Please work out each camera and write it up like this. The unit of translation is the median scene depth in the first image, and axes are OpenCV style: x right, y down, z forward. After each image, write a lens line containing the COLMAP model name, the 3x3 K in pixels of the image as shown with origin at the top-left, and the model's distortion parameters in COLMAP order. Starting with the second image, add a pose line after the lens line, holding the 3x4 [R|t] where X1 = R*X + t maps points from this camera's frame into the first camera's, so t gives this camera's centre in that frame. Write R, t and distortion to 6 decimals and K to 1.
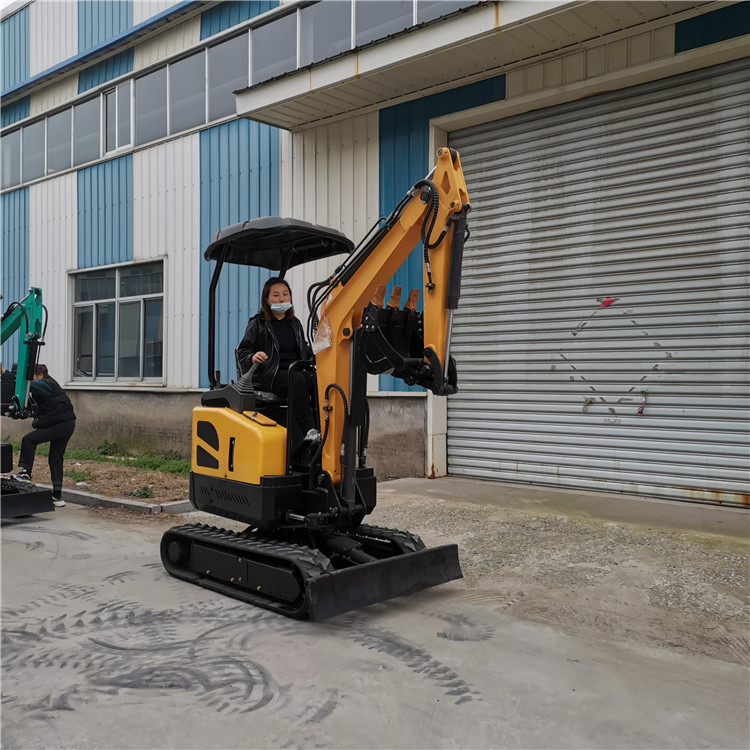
lens RADIAL K [[740.5, 0, 375.0], [0, 740.5, 373.8], [0, 0, 1]] dist [0.047104, 0.000000]
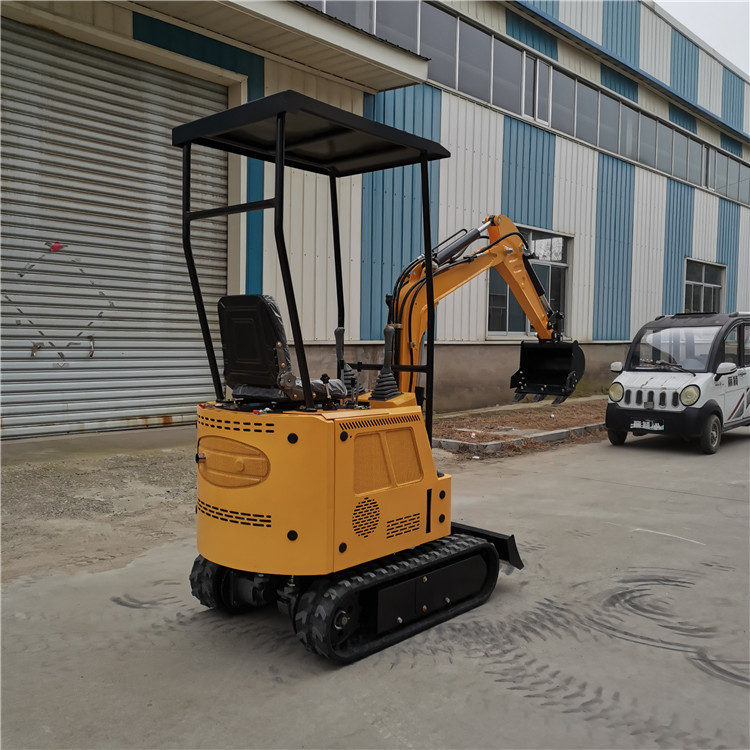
lens RADIAL K [[740.5, 0, 360.3], [0, 740.5, 374.8], [0, 0, 1]] dist [0.047104, 0.000000]
pose [[0.091019, -0.059450, 0.994073, -0.746213], [-0.016106, 0.997998, 0.061160, 0.009162], [-0.995719, -0.021577, 0.089879, 0.541851]]
